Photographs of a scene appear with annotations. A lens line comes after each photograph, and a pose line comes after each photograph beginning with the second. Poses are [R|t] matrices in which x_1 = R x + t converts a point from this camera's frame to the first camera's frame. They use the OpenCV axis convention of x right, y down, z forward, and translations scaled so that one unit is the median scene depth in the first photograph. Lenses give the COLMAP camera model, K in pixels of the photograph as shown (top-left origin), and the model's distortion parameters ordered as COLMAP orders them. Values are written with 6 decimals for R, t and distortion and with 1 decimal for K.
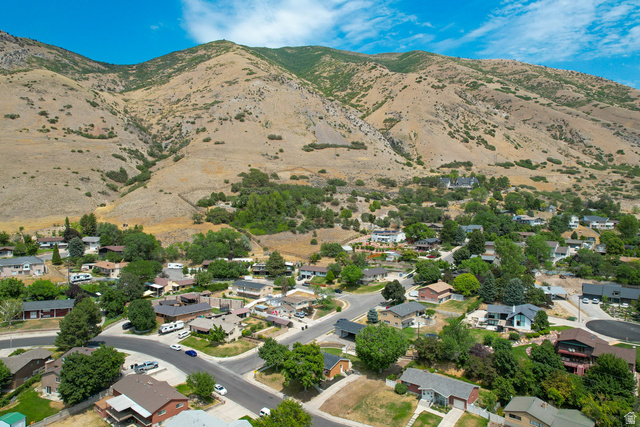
lens RADIAL K [[405.6, 0, 319.0], [0, 405.6, 211.7], [0, 0, 1]] dist [-0.072086, 0.062726]
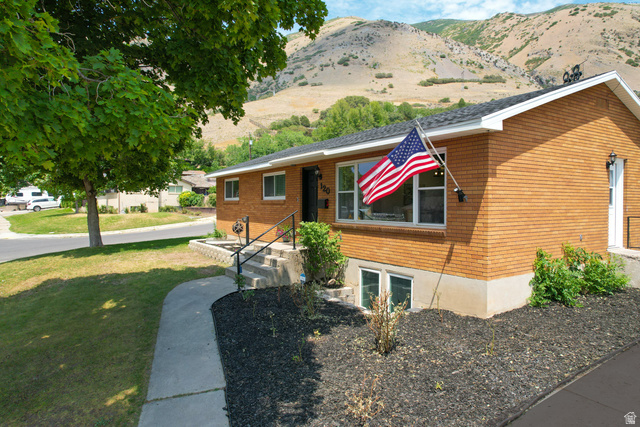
lens RADIAL K [[405.6, 0, 319.4], [0, 405.6, 214.0], [0, 0, 1]] dist [-0.072086, 0.062726]
pose [[0.956120, 0.000278, -0.292977, 0.003218], [0.005207, 0.999825, 0.017943, 0.066830], [0.292930, -0.018681, 0.955951, 0.157903]]
